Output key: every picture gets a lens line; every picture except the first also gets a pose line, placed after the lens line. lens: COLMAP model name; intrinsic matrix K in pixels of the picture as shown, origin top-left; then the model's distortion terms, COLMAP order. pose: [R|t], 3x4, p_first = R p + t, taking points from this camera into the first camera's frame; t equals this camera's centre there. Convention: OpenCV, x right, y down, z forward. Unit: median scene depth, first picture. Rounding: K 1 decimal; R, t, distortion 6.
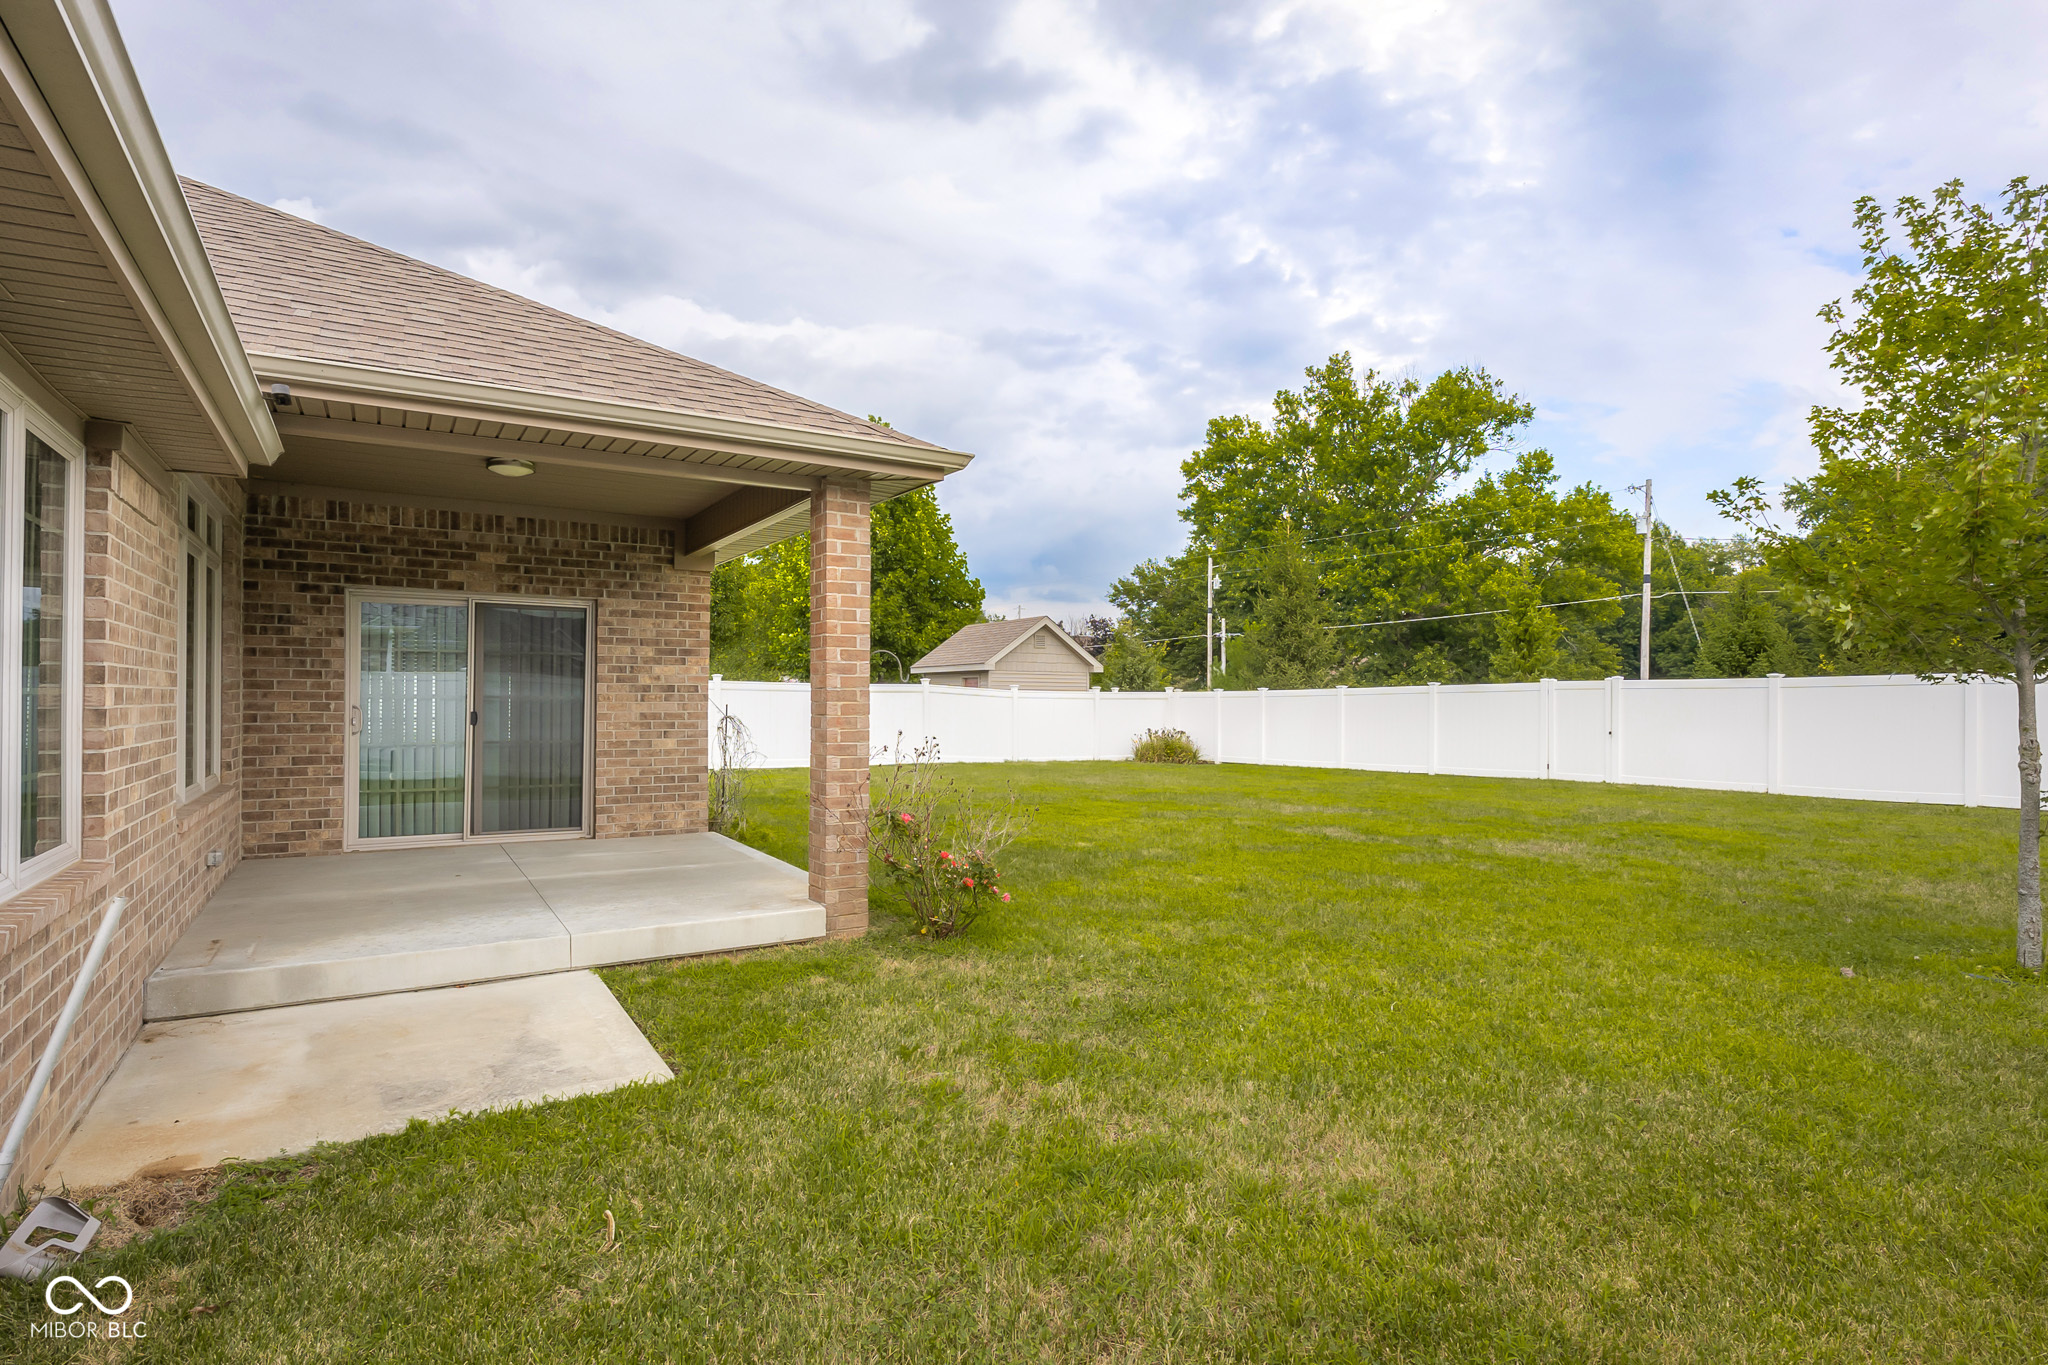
lens RADIAL K [[1028.7, 0, 1023.1], [0, 1028.7, 696.5], [0, 0, 1]] dist [-0.007609, -0.000065]
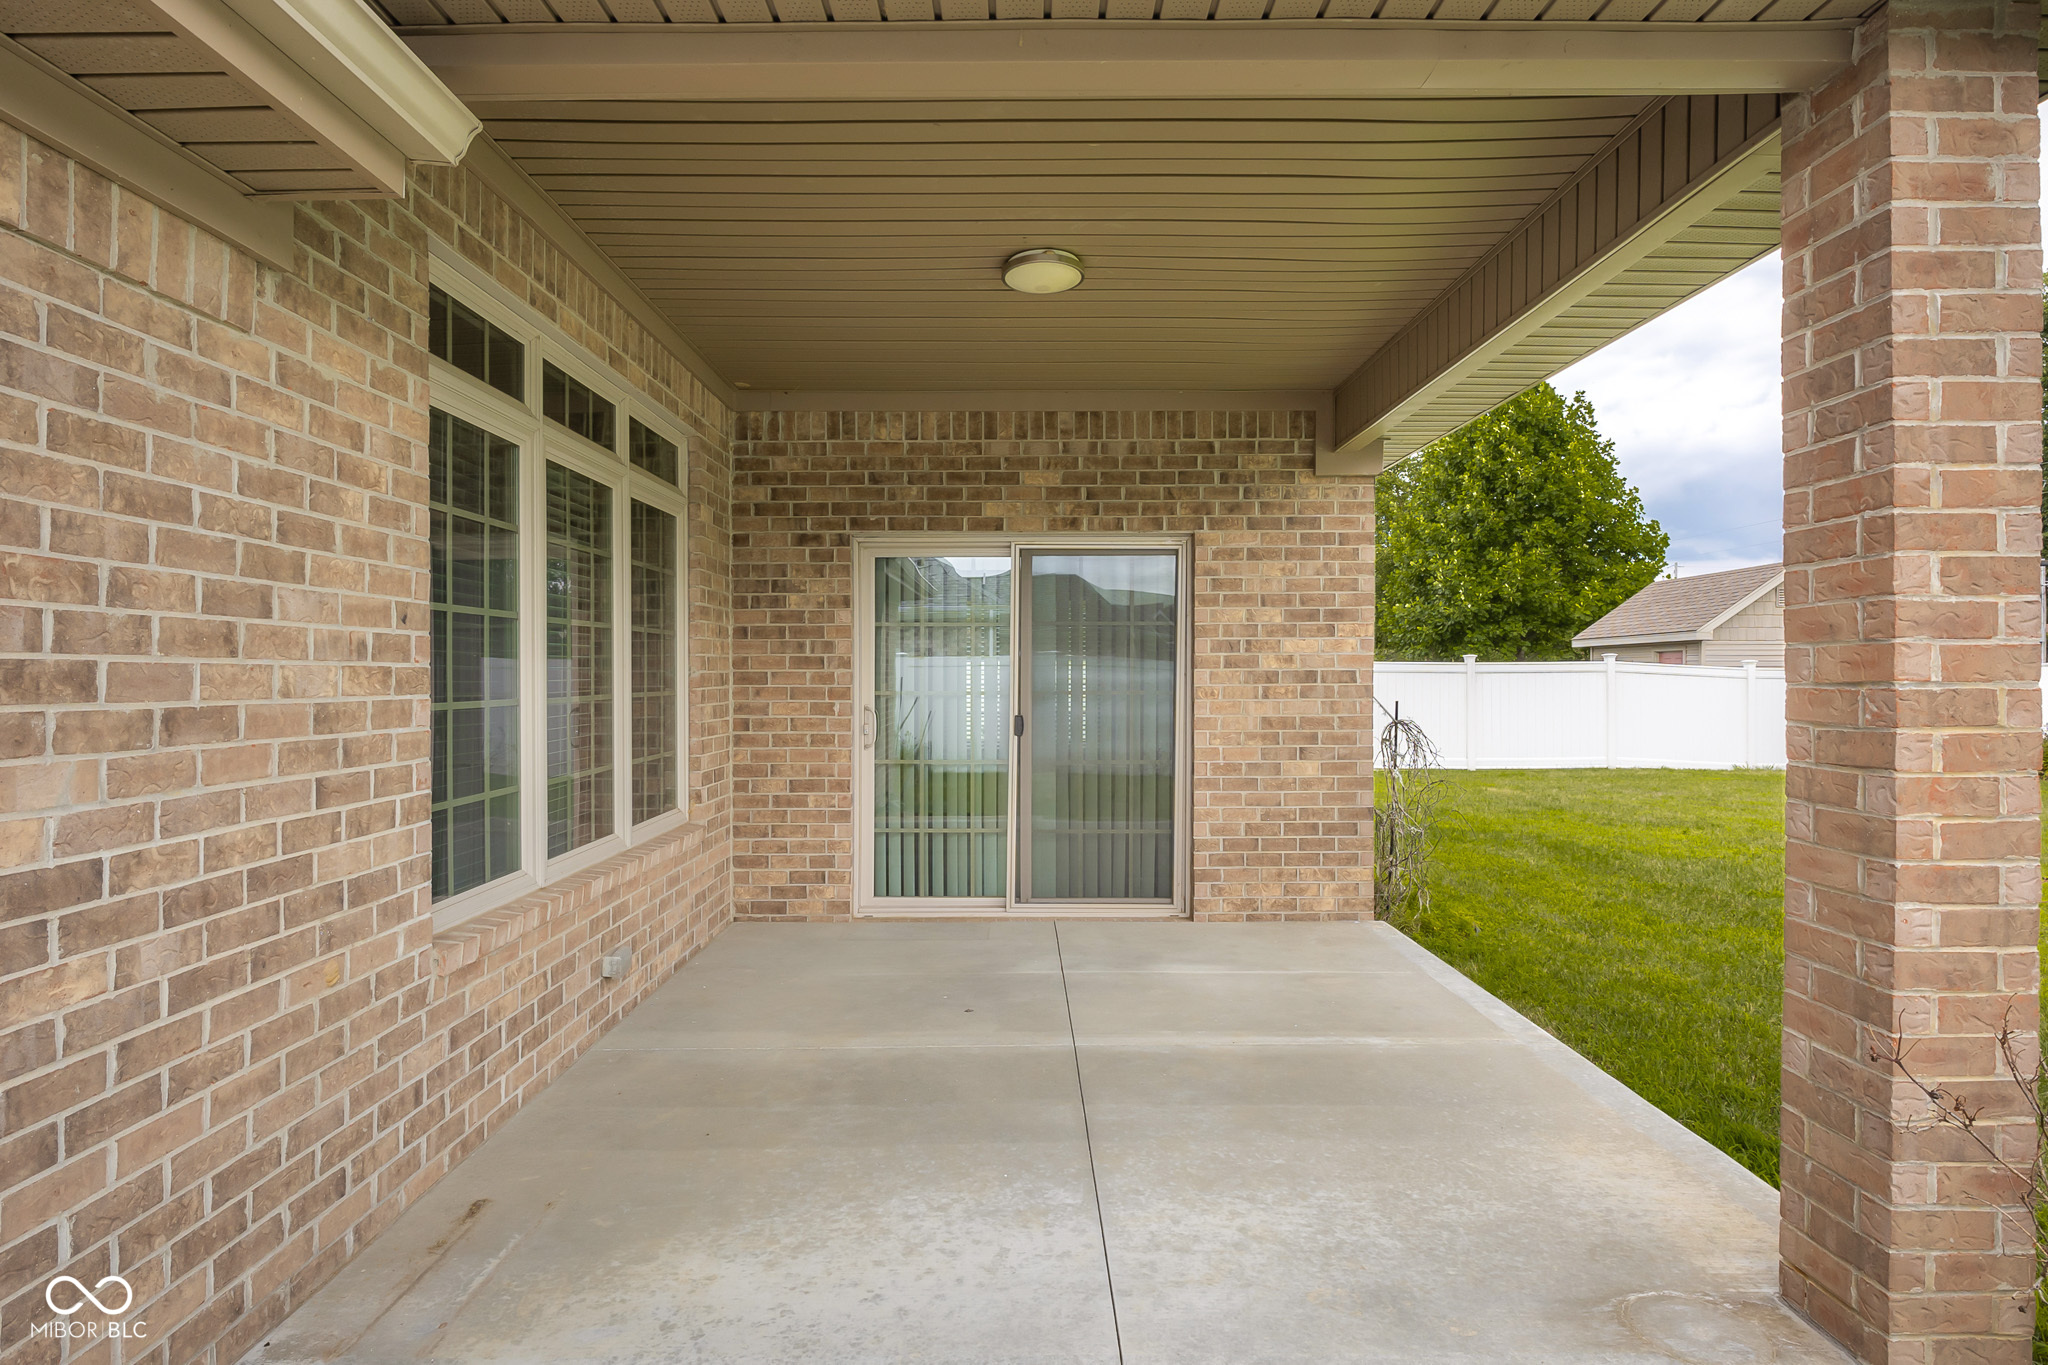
lens RADIAL K [[1028.7, 0, 1023.1], [0, 1028.7, 696.5], [0, 0, 1]] dist [-0.007609, -0.000065]
pose [[0.849168, 0.002192, -0.528119, -0.184695], [0.008482, 0.999806, 0.017787, -0.008967], [0.528055, -0.019584, 0.848984, 0.441632]]
